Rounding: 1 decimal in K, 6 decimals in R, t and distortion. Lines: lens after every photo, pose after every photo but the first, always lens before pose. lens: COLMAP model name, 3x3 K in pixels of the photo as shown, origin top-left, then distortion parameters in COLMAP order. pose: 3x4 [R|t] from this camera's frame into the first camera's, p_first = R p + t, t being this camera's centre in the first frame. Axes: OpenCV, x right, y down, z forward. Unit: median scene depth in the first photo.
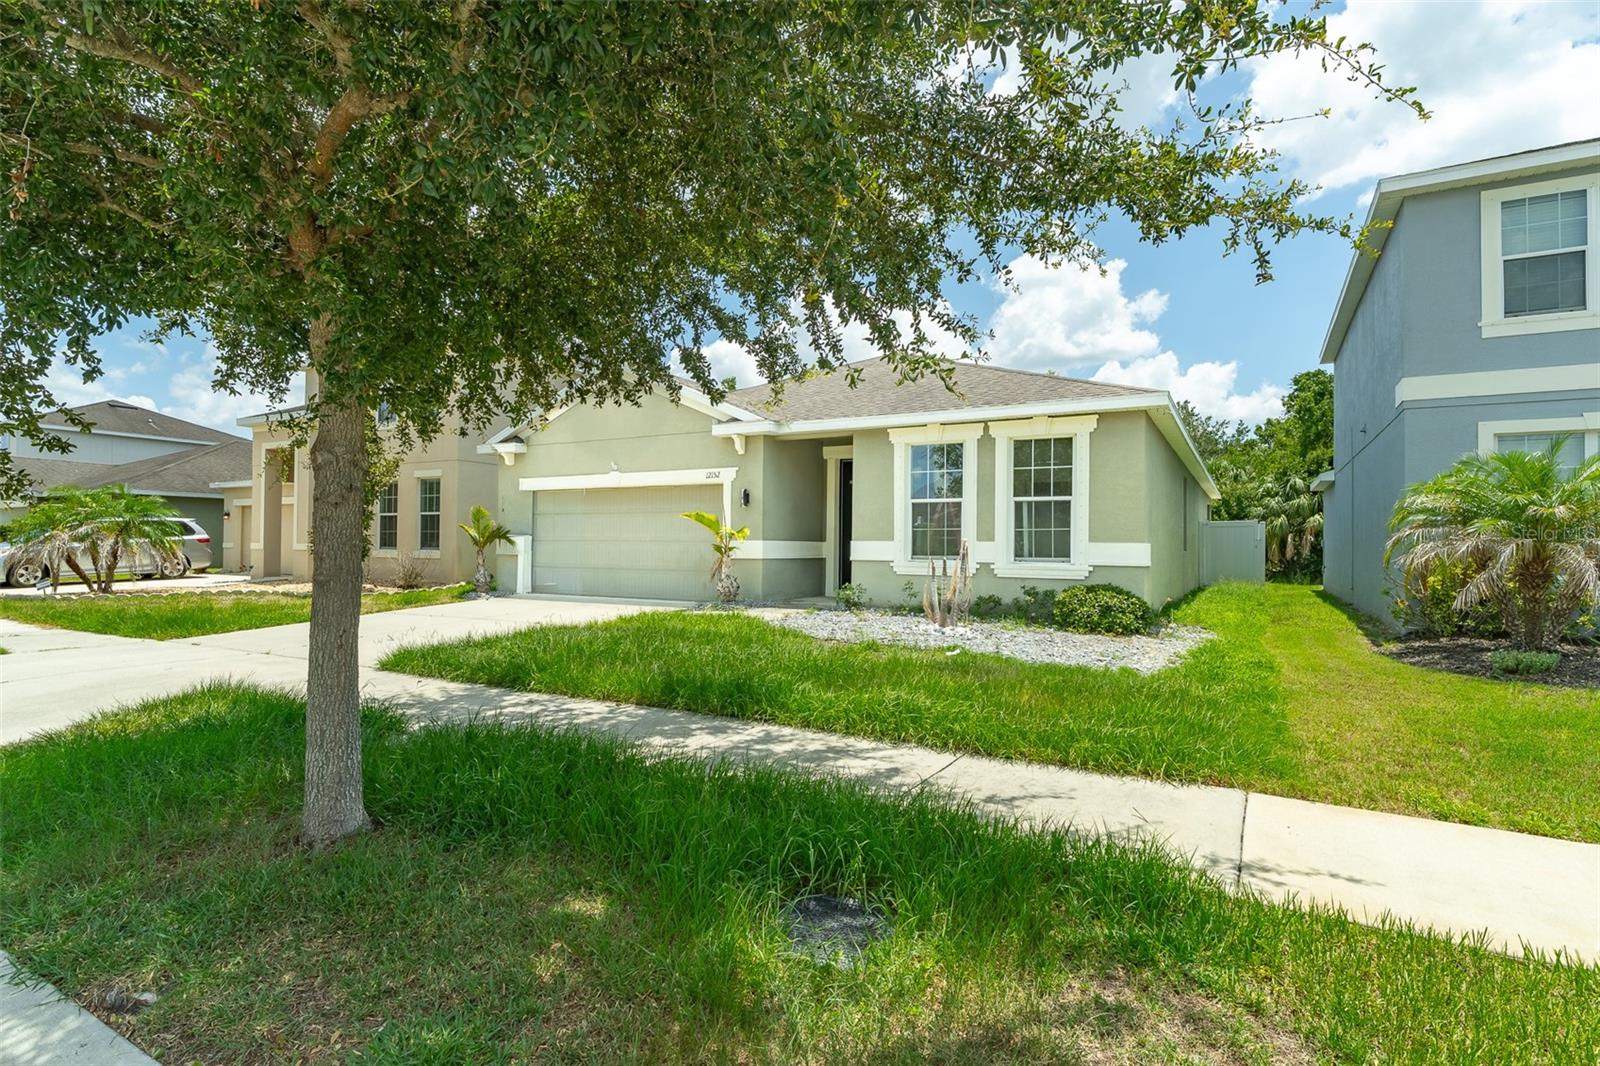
lens RADIAL K [[803.7, 0, 797.1], [0, 803.7, 530.4], [0, 0, 1]] dist [0.002820, 0.000119]
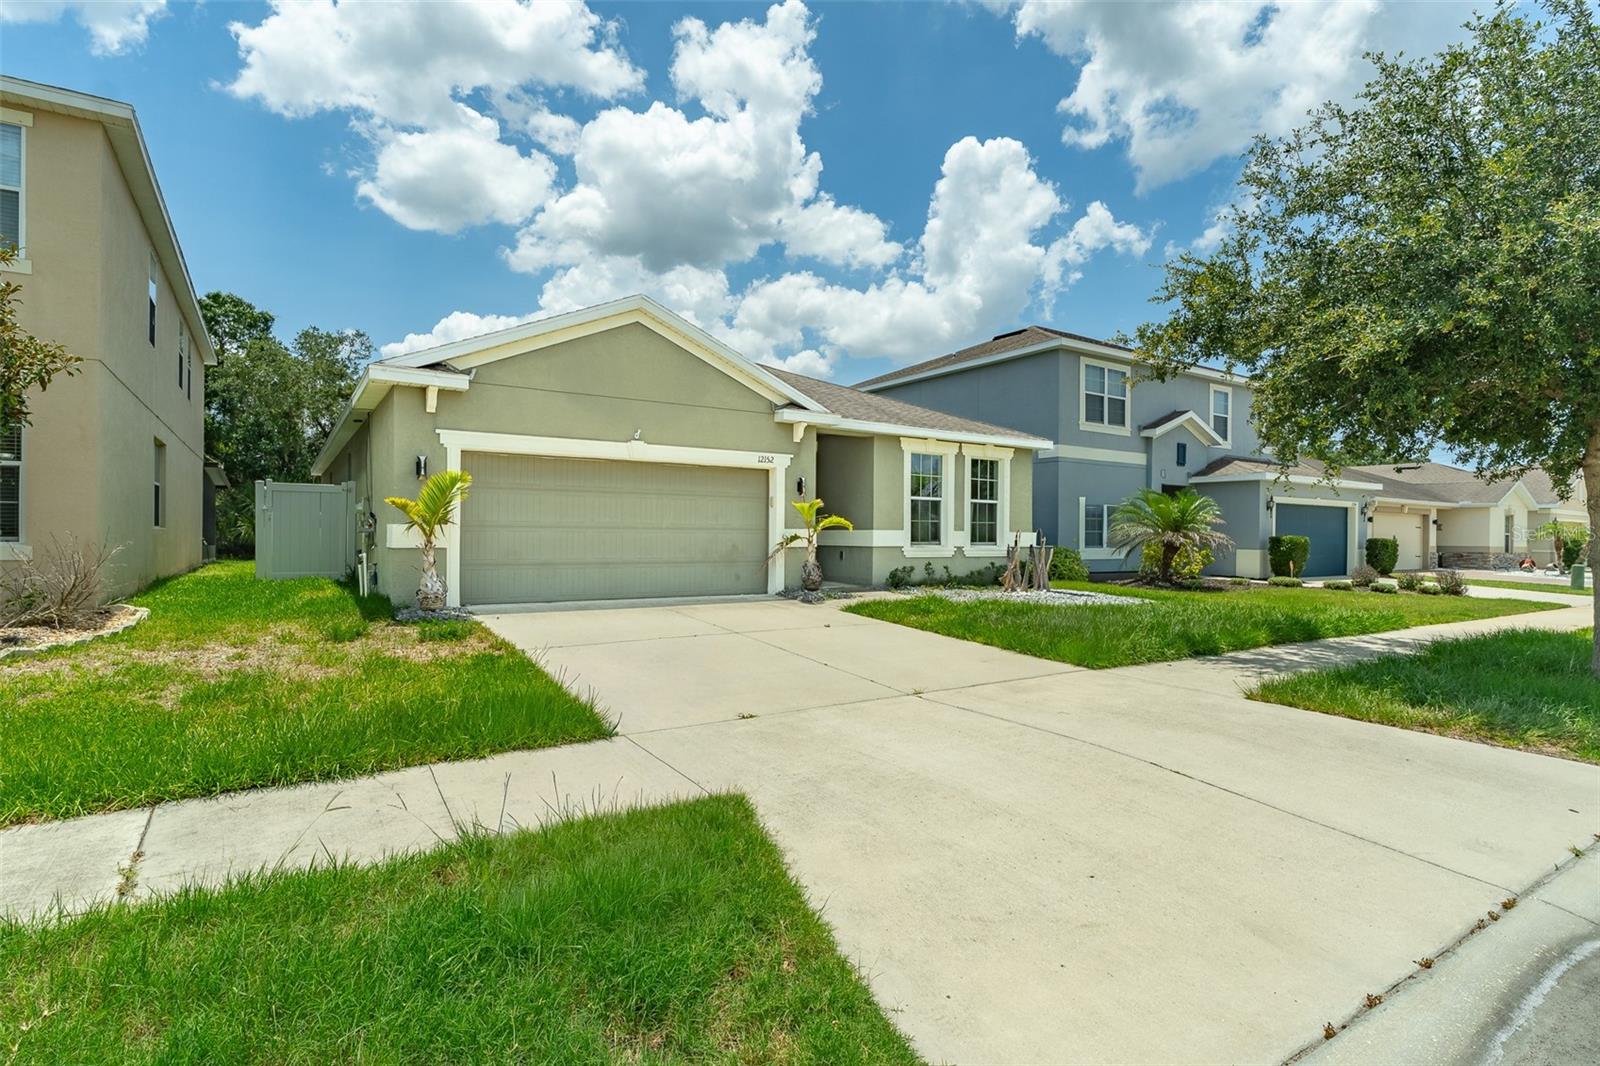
lens RADIAL K [[803.7, 0, 802.7], [0, 803.7, 539.4], [0, 0, 1]] dist [0.002820, 0.000119]
pose [[0.447764, -0.006932, 0.894125, -1.089413], [-0.018415, 0.999686, 0.016972, 0.009162], [-0.893962, -0.024065, 0.447496, 0.629491]]
